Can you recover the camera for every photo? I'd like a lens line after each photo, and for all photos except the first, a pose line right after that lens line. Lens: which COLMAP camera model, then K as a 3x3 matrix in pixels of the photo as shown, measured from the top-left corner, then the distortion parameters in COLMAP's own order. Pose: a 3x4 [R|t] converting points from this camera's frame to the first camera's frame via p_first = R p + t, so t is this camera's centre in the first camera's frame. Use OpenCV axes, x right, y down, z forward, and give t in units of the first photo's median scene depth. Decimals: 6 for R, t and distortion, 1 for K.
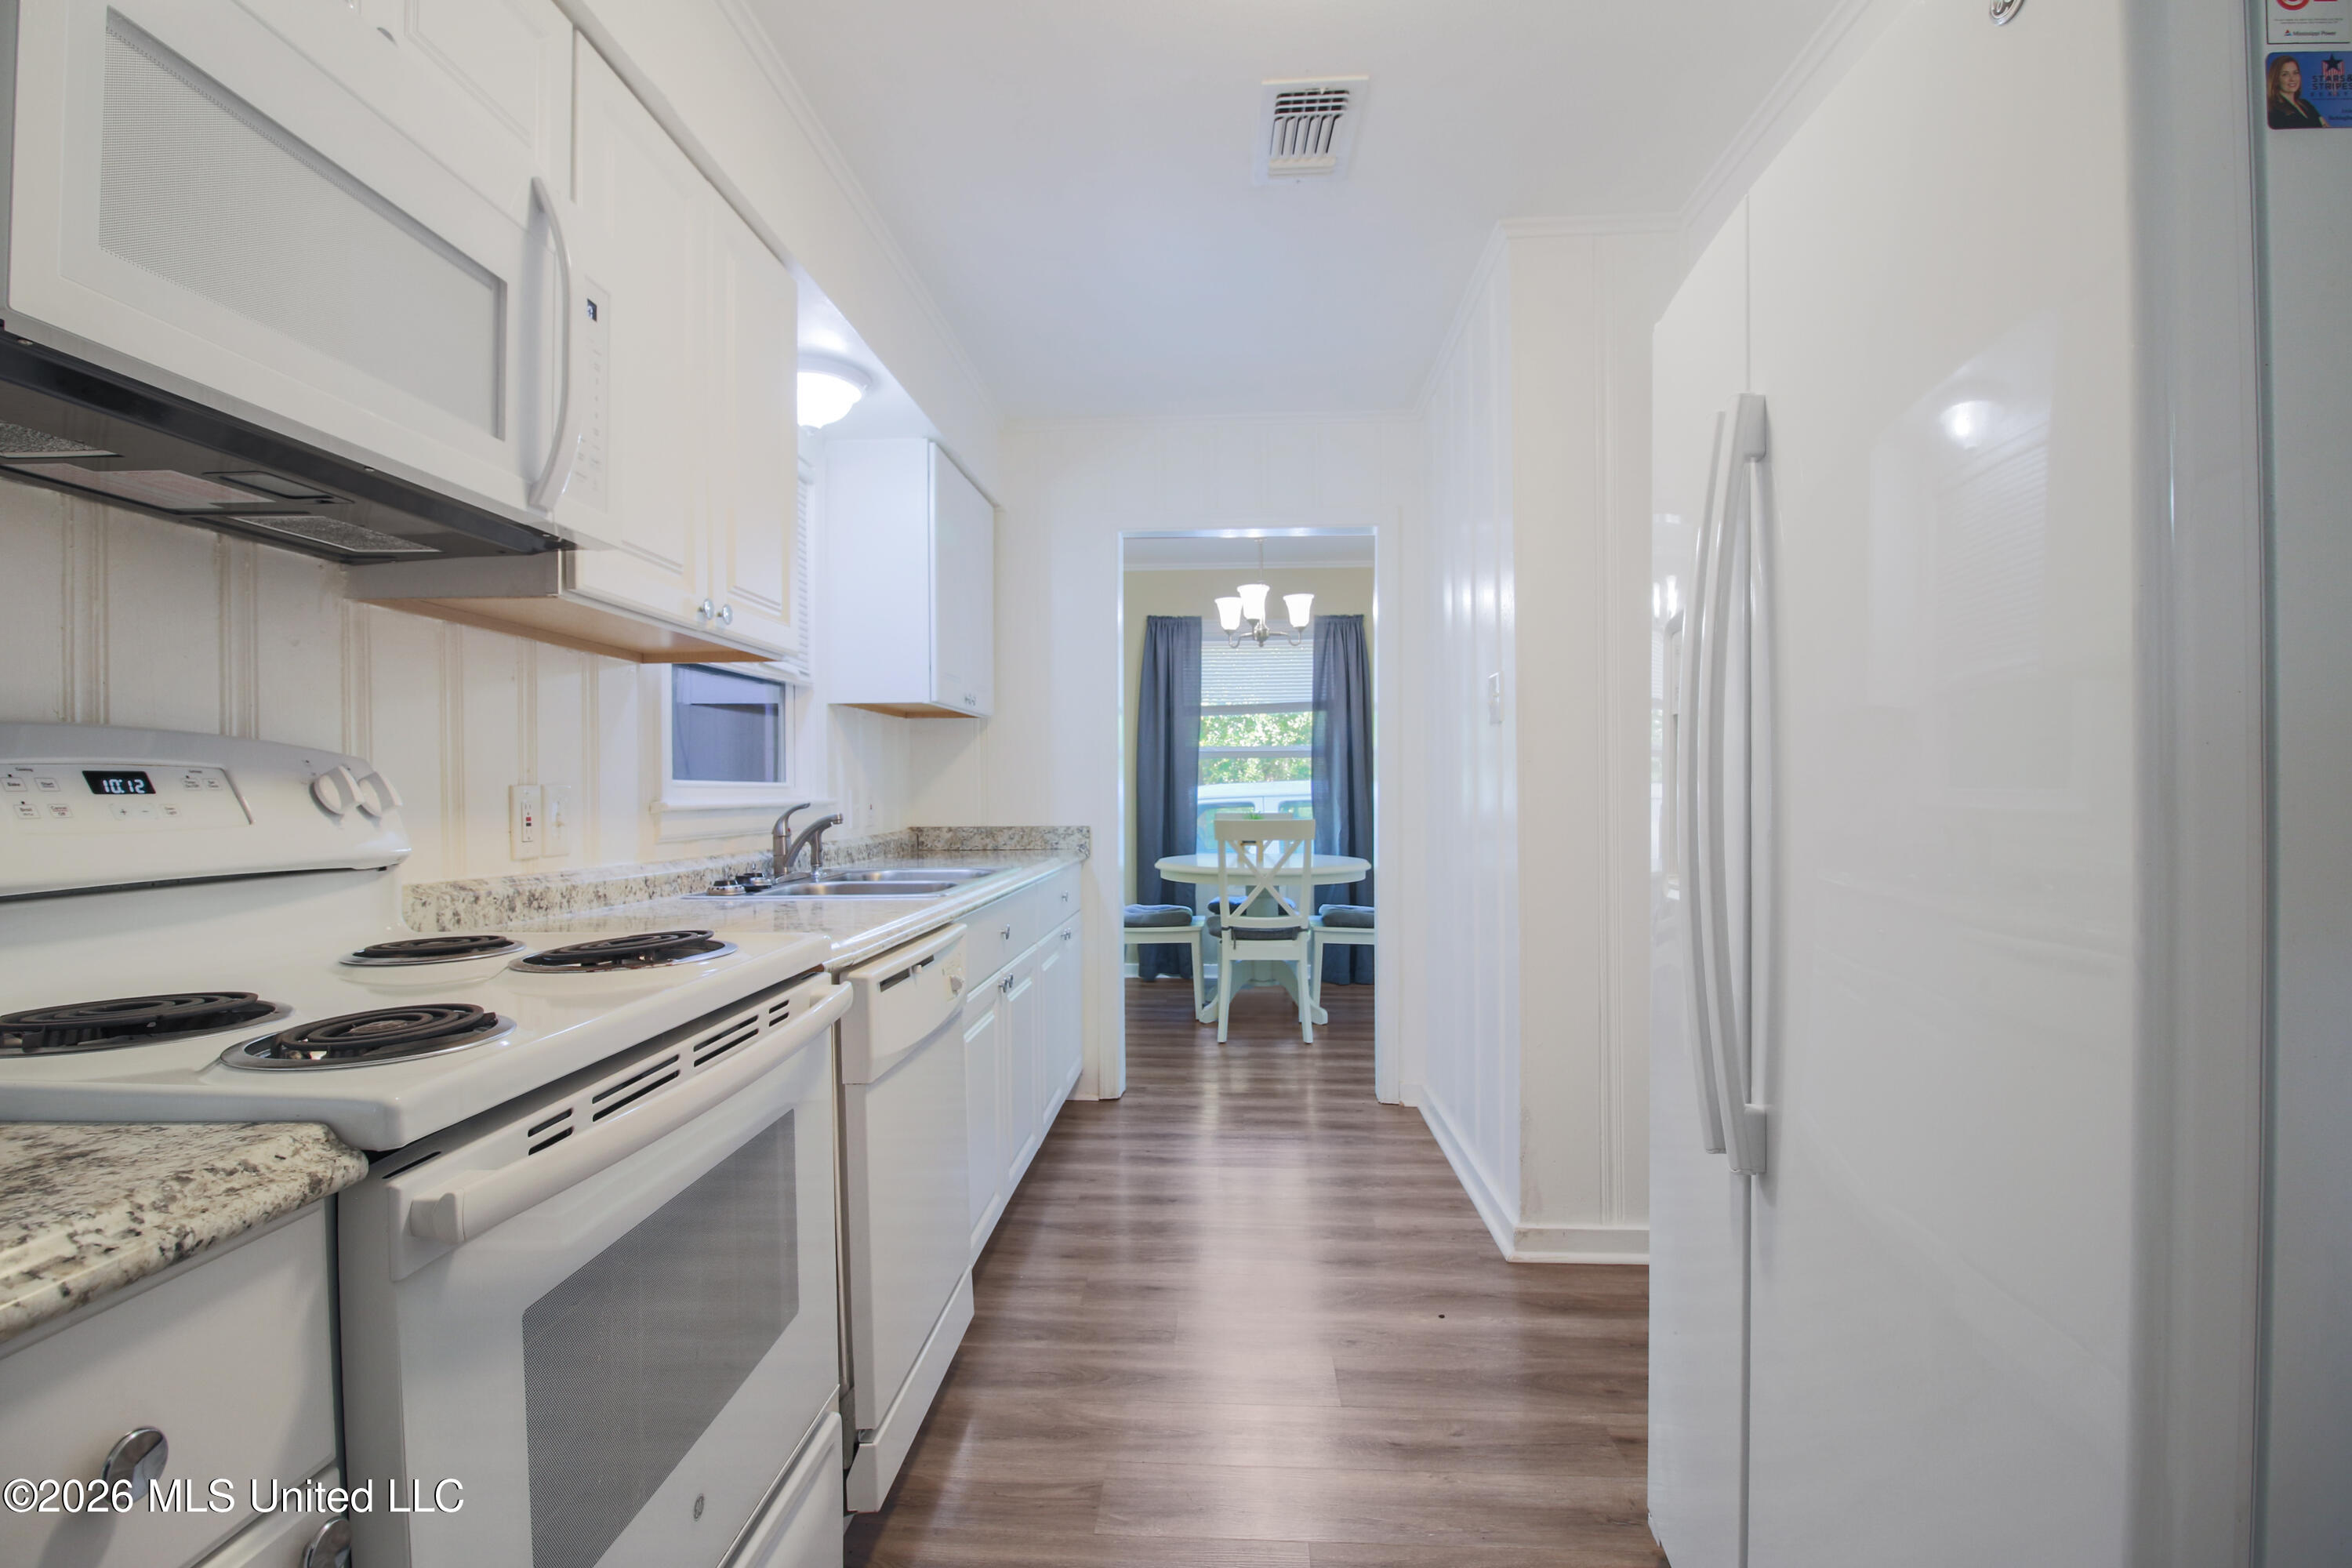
lens RADIAL K [[1090.0, 0, 1169.8], [0, 1090.0, 791.7], [0, 0, 1]] dist [-0.011389, -0.004190]
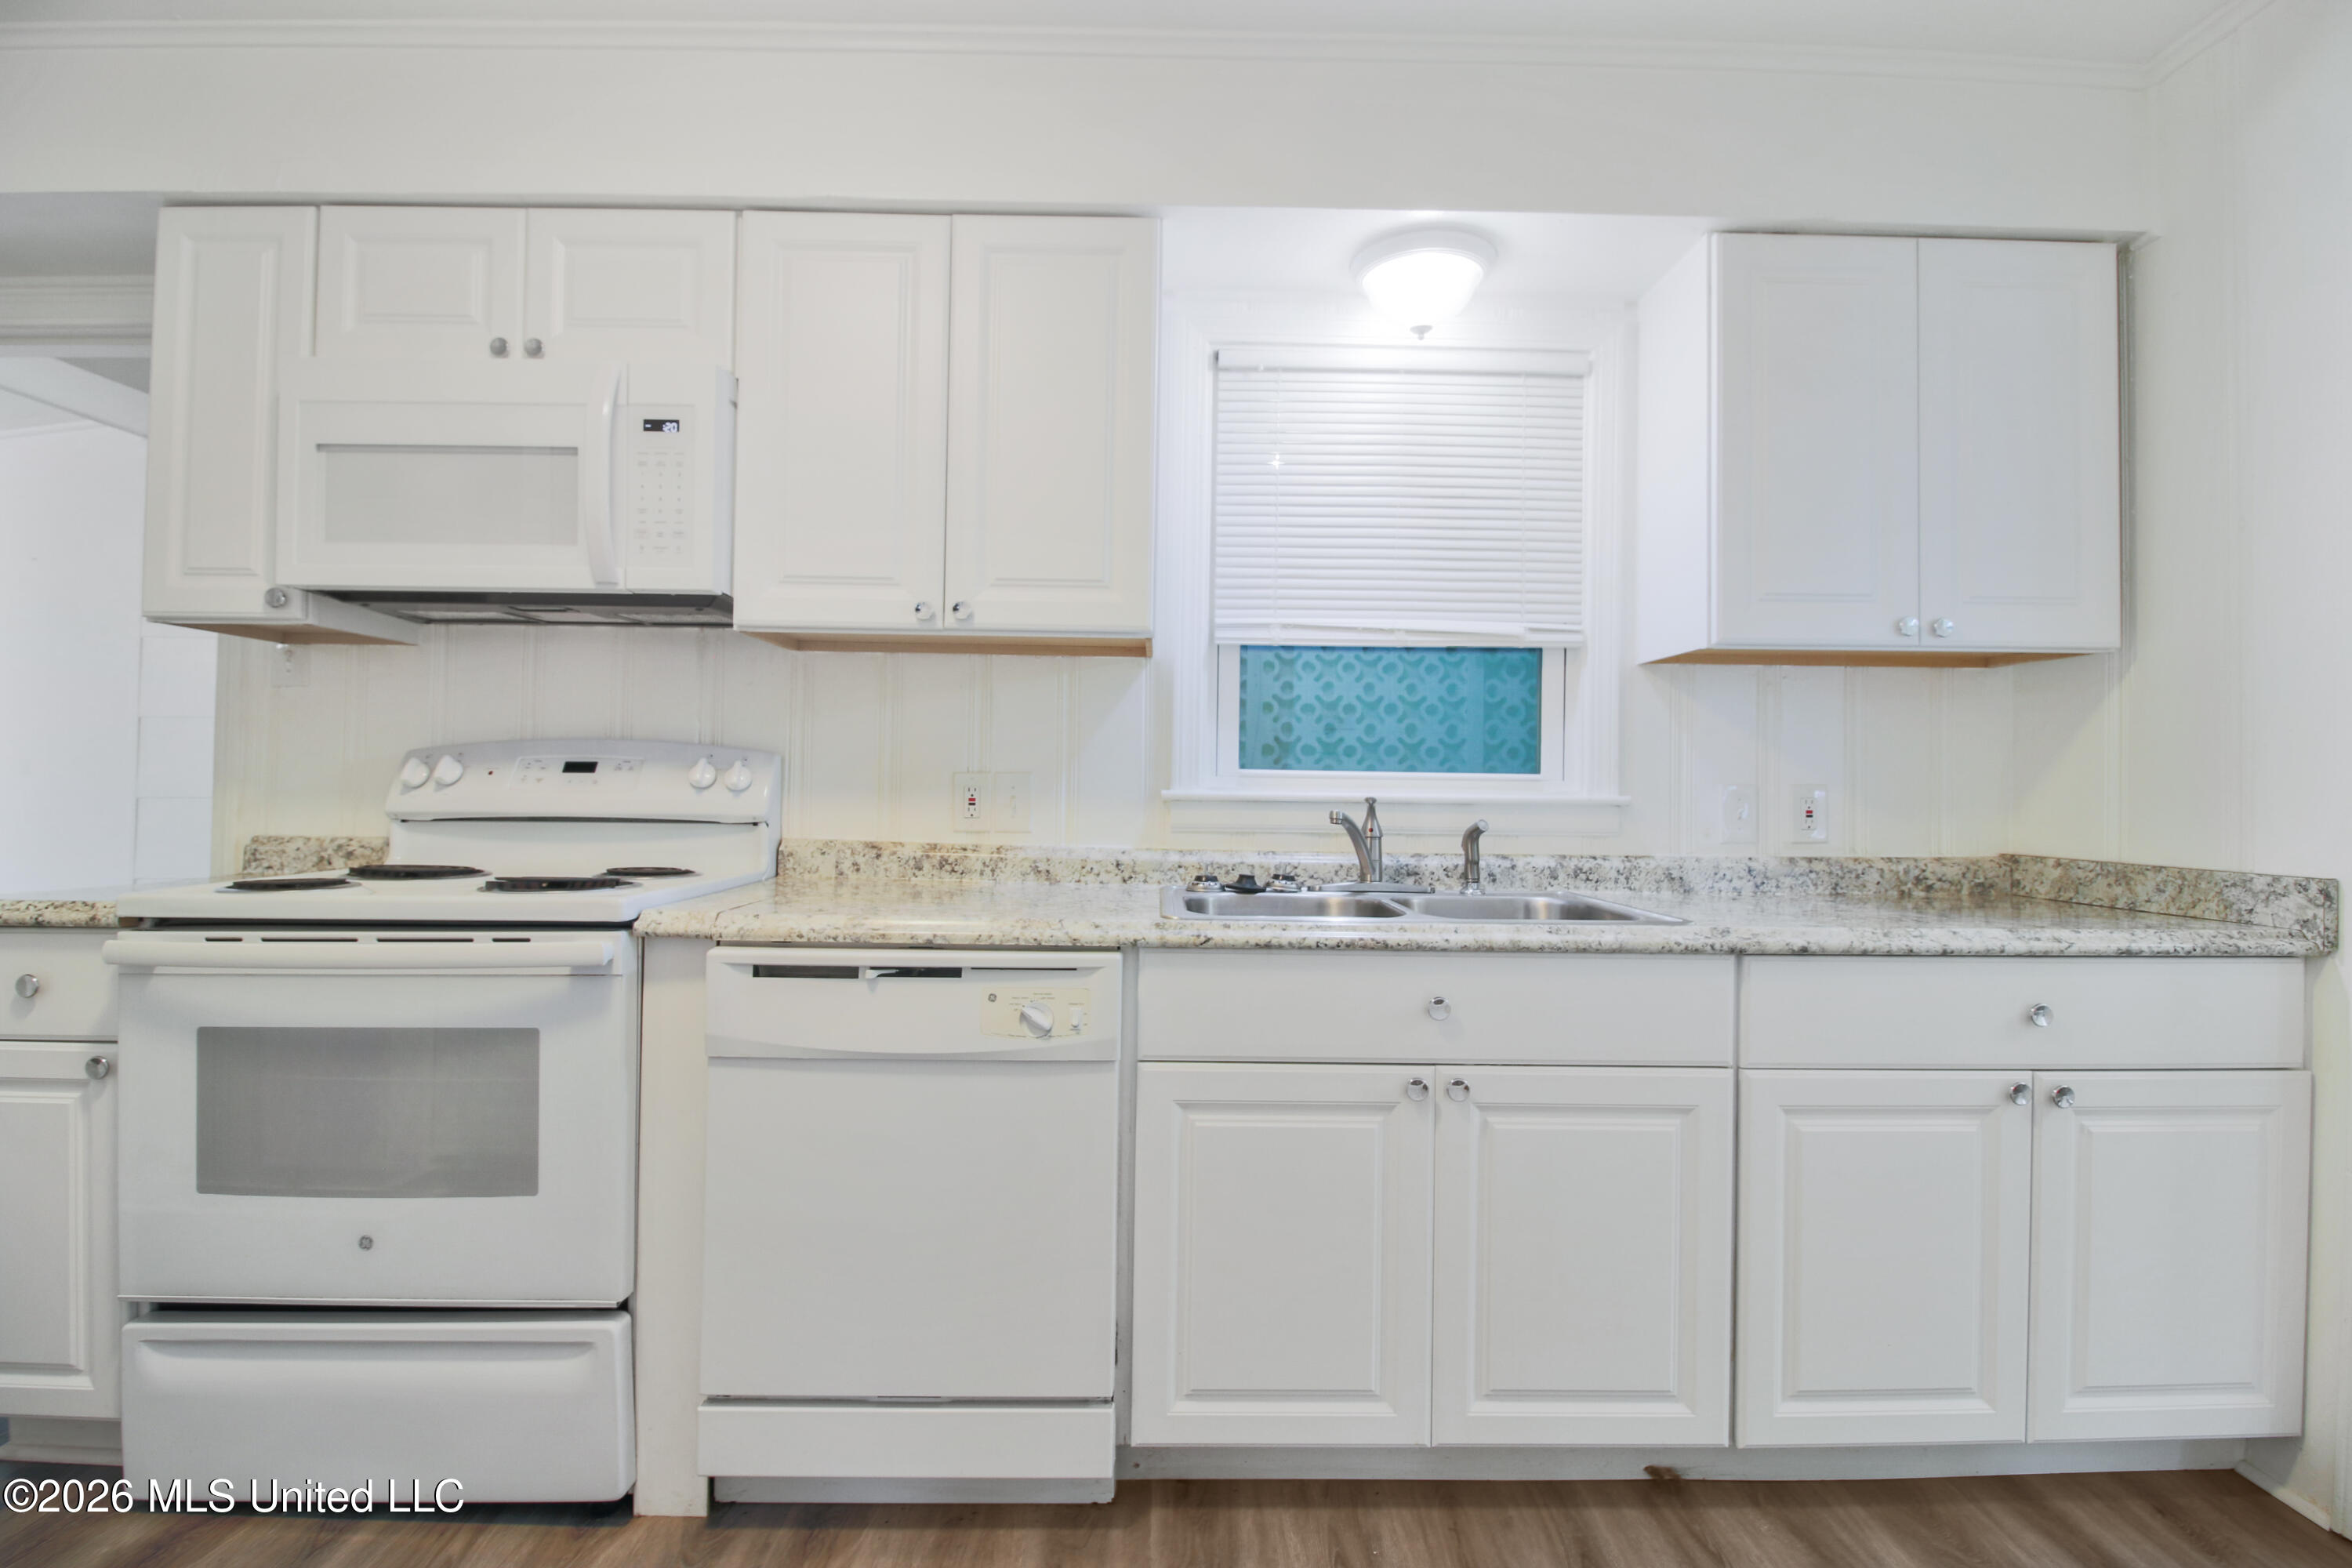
lens RADIAL K [[1090.0, 0, 1182.8], [0, 1090.0, 774.1], [0, 0, 1]] dist [-0.011389, -0.004190]
pose [[0.082476, 0.000380, -0.996593, 0.561506], [-0.014426, 0.999896, -0.000812, -0.005236], [0.996489, 0.014444, 0.082473, 0.963331]]
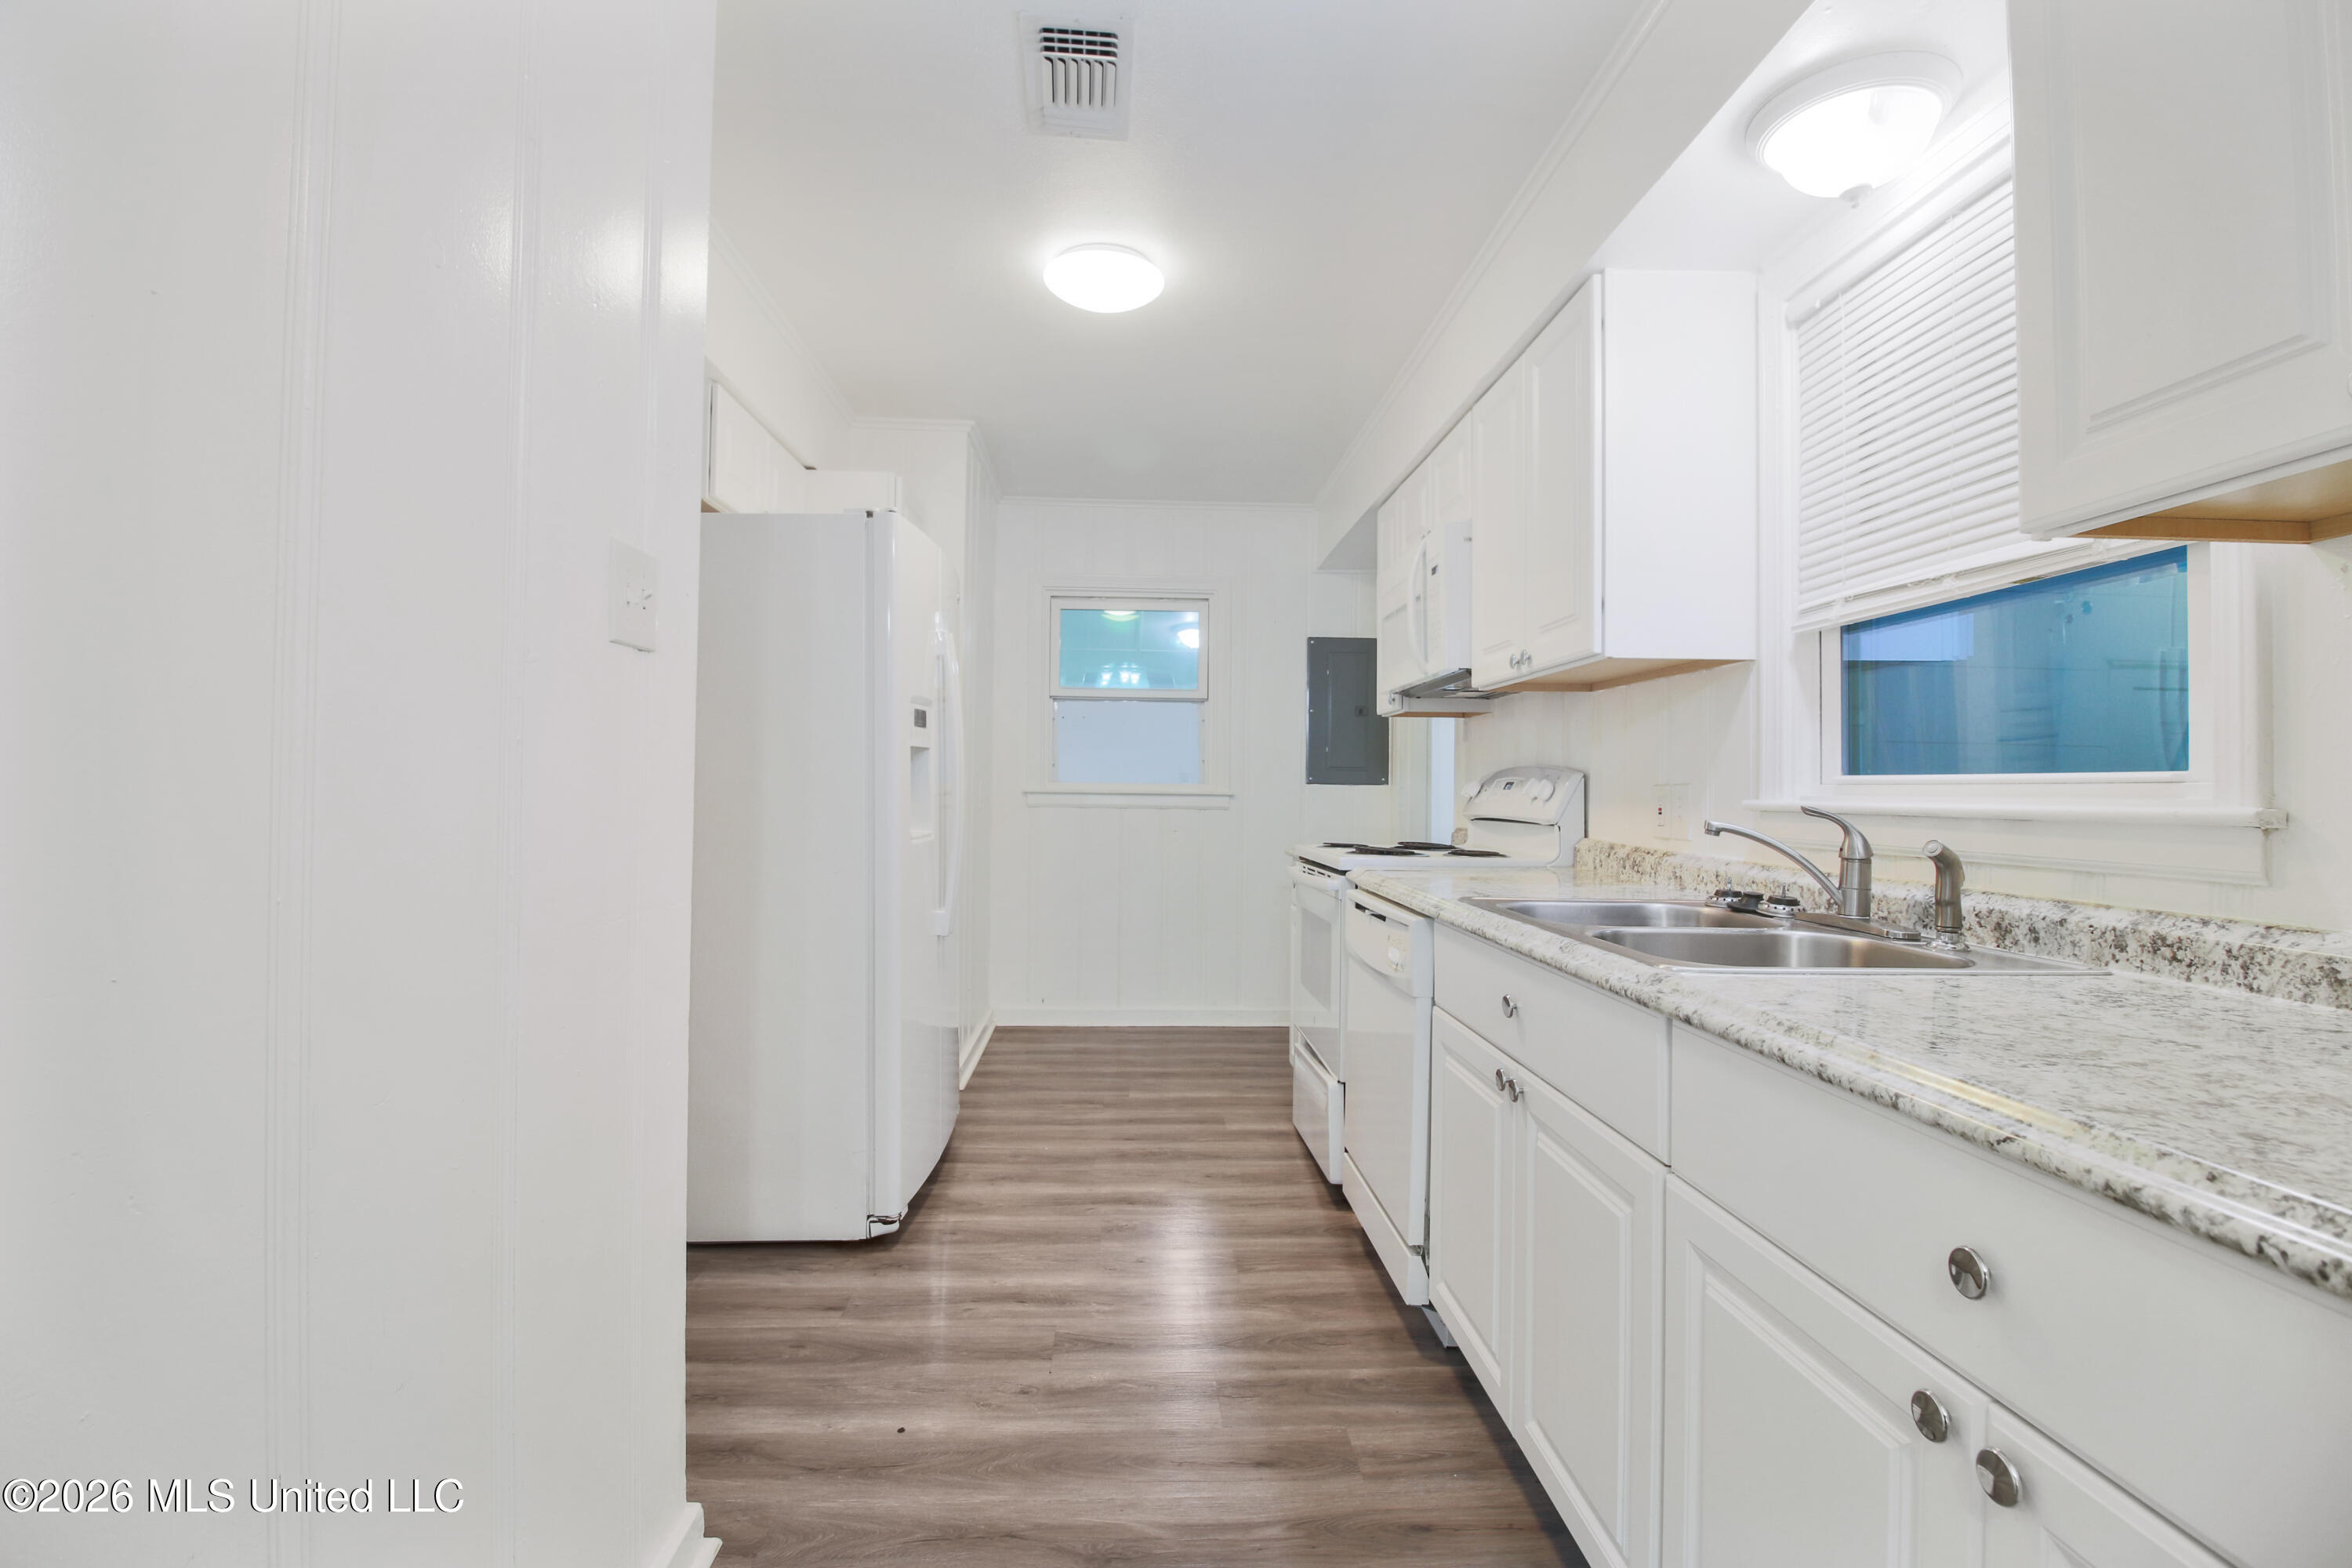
lens RADIAL K [[1090.0, 0, 1172.7], [0, 1090.0, 780.7], [0, 0, 1]] dist [-0.011389, -0.004190]
pose [[-0.994998, -0.000648, -0.099889, 0.136296], [-0.000012, 0.999980, -0.006370, -0.001203], [0.099891, -0.006337, -0.994978, 1.956819]]
